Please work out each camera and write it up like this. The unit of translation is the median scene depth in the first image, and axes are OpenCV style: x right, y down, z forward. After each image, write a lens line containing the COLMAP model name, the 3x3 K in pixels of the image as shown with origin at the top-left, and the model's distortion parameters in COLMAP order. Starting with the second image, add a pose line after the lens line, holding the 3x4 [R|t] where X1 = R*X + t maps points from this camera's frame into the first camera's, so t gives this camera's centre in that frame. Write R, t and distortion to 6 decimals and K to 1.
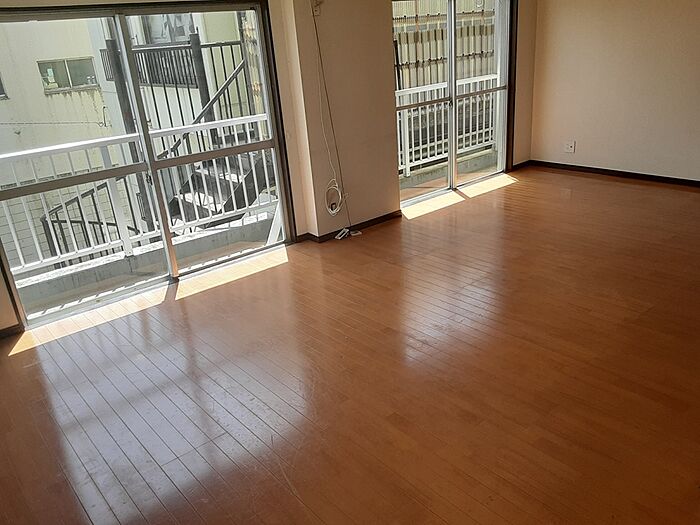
lens RADIAL K [[583.0, 0, 349.4], [0, 583.0, 265.5], [0, 0, 1]] dist [0.074260, -0.069348]
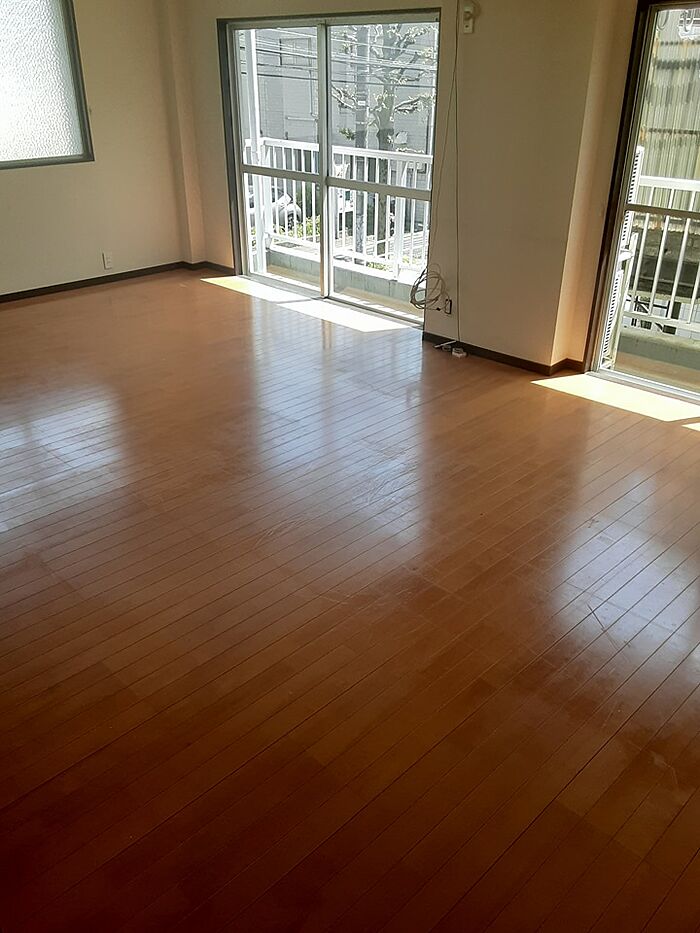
lens RADIAL K [[777.0, 0, 347.2], [0, 777.0, 464.3], [0, 0, 1]] dist [0.074260, -0.069348]
pose [[0.081380, 0.520732, -0.849832, 0.584376], [-0.373327, 0.806512, 0.458438, -0.220597], [0.924123, 0.279957, 0.260038, 0.438570]]
